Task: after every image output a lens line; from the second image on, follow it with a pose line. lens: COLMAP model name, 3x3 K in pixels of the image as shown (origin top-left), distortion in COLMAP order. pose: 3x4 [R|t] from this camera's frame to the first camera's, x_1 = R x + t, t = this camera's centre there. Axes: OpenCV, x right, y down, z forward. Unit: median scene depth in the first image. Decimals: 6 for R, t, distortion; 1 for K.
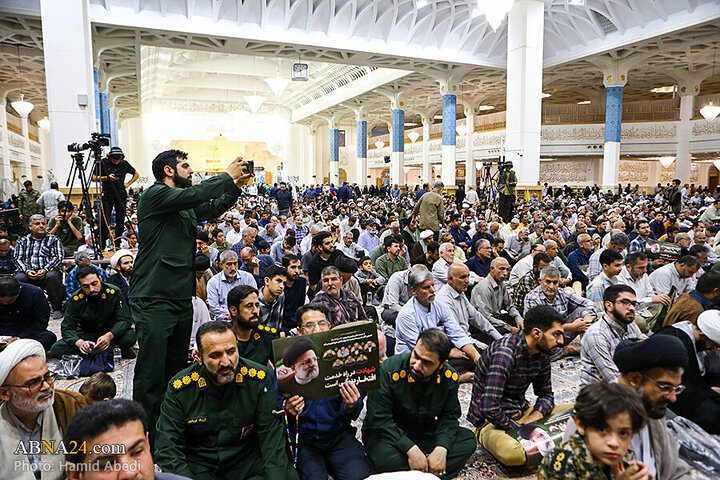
lens RADIAL K [[491.6, 0, 361.7], [0, 491.6, 243.9], [0, 0, 1]] dist [-0.114035, 0.080670]
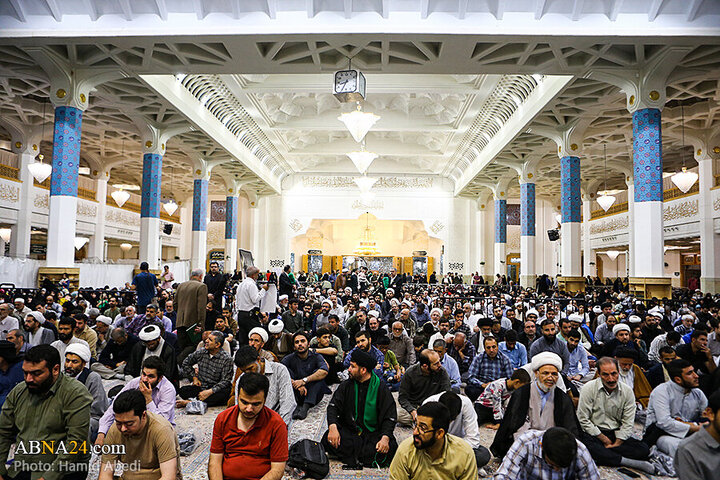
lens RADIAL K [[491.6, 0, 361.7], [0, 491.6, 243.9], [0, 0, 1]] dist [-0.114035, 0.080670]
pose [[0.898002, -0.007959, -0.439919, 0.099740], [-0.071748, 0.983805, -0.164258, -0.039479], [0.434101, 0.179068, 0.882888, 0.329383]]
